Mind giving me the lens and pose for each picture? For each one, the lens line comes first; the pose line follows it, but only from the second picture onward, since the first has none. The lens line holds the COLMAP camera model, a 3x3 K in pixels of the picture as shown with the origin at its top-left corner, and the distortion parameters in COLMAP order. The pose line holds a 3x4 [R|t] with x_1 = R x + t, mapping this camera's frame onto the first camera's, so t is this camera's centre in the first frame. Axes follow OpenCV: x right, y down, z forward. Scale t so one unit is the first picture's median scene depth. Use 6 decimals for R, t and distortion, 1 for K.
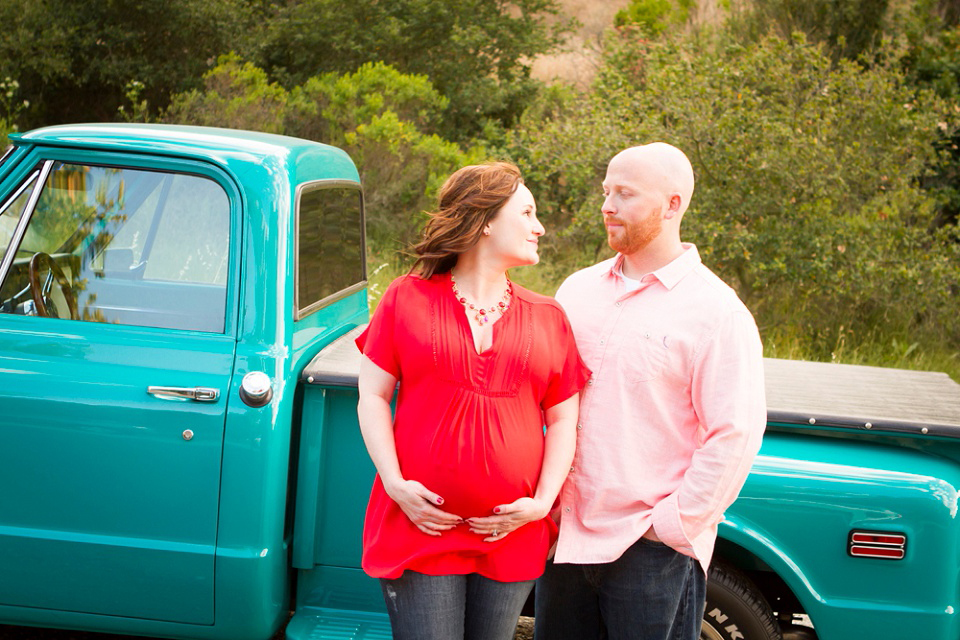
lens RADIAL K [[1818.5, 0, 480.0], [0, 1818.5, 320.0], [0, 0, 1]] dist [-0.078785, -0.073548]
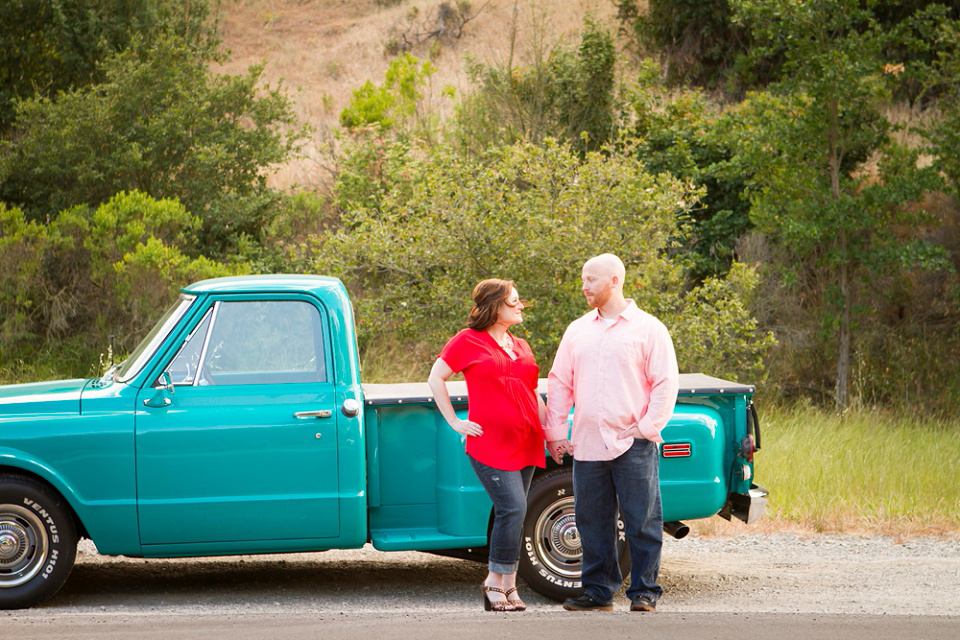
lens RADIAL K [[2390.3, 0, 480.0], [0, 2390.3, 320.0], [0, 0, 1]] dist [0.073819, -0.013164]
pose [[0.980950, -0.109370, 0.160545, -0.090714], [0.118734, 0.991671, -0.049914, 0.020209], [-0.153749, 0.068025, 0.985766, -0.353839]]
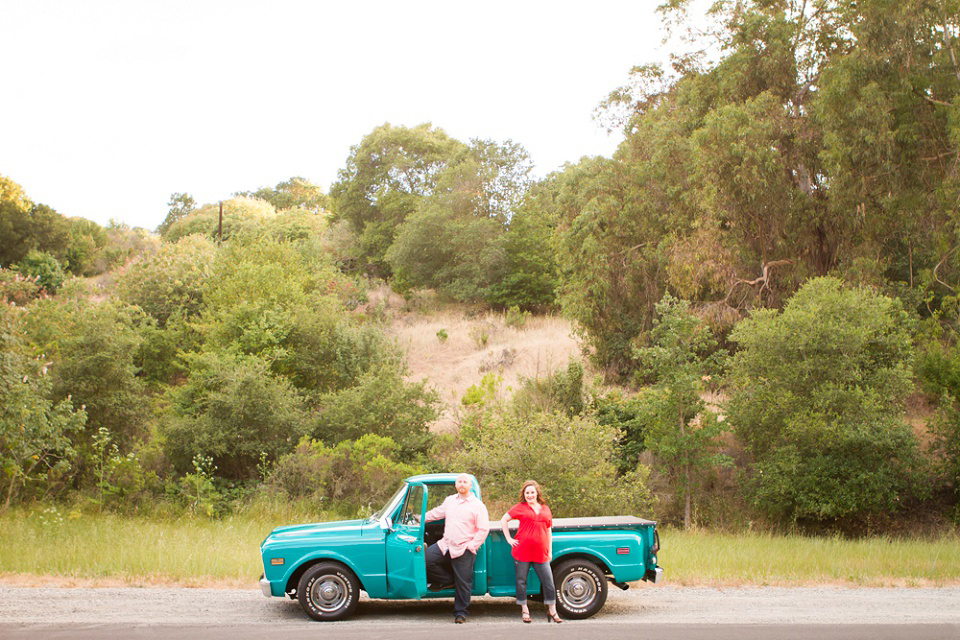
lens RADIAL K [[1071.3, 0, 480.0], [0, 1071.3, 320.0], [0, 0, 1]] dist [-0.111588, 0.051692]
pose [[0.985484, -0.091981, 0.142689, -0.102895], [0.120708, 0.970661, -0.207960, 0.017382], [-0.119374, 0.222165, 0.967674, -0.371022]]
